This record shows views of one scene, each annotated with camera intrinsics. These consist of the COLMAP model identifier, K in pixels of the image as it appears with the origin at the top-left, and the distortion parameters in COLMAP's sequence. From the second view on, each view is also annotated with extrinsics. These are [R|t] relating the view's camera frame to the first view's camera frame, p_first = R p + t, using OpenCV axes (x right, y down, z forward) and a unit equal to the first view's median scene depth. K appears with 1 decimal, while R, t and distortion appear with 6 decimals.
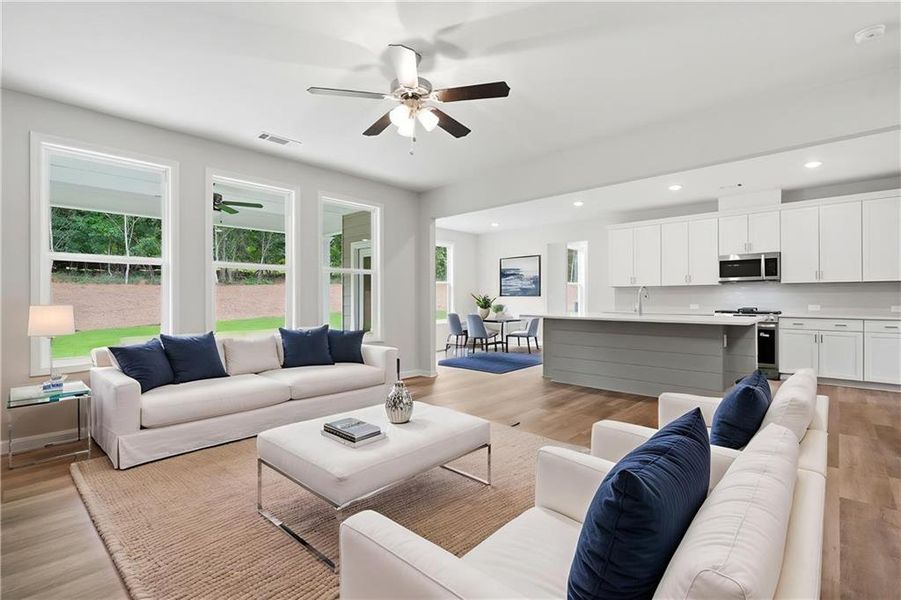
lens RADIAL K [[411.7, 0, 446.0], [0, 411.7, 298.7], [0, 0, 1]] dist [0.000441, 0.000064]
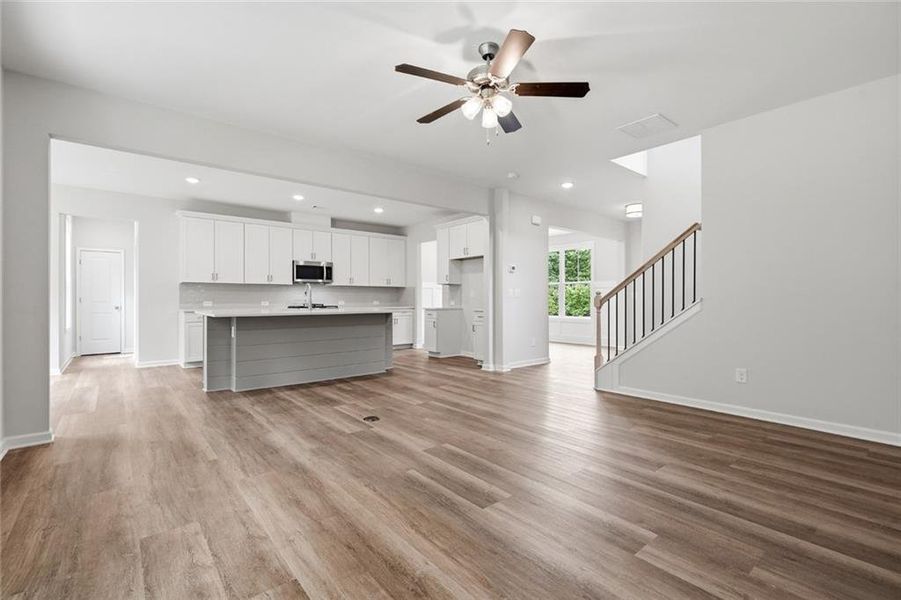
lens RADIAL K [[411.7, 0, 446.0], [0, 411.7, 298.7], [0, 0, 1]] dist [0.000441, 0.000064]
pose [[0.120253, 0.004247, 0.992734, -1.049285], [0.002027, 0.999988, -0.004524, 0.029484], [-0.992741, 0.002556, 0.120243, 0.944084]]
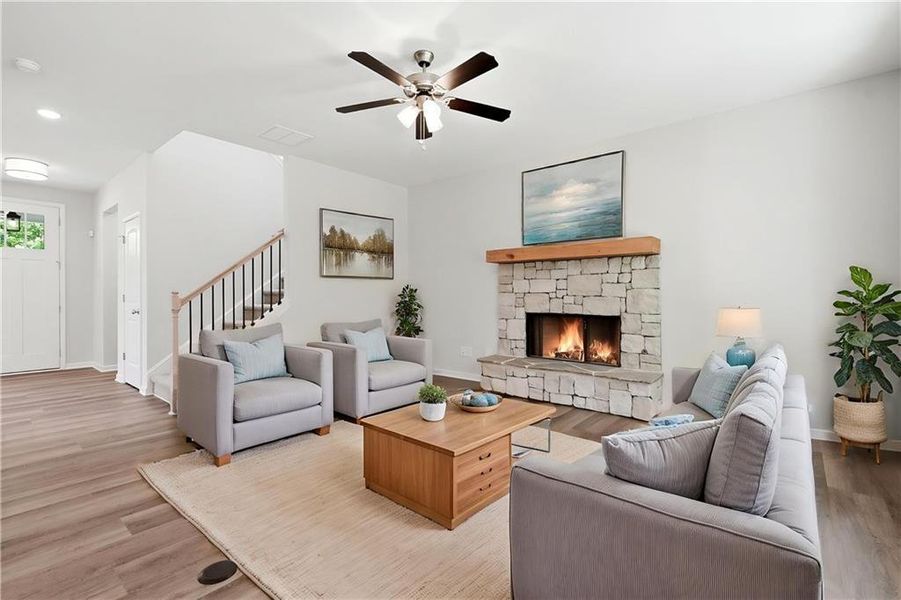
lens RADIAL K [[411.7, 0, 446.0], [0, 411.7, 298.7], [0, 0, 1]] dist [0.000441, 0.000064]
pose [[-0.997921, 0.005378, -0.064217, -0.076717], [0.004573, 0.999909, 0.012671, 0.003898], [0.064280, 0.012351, -0.997855, 1.938356]]
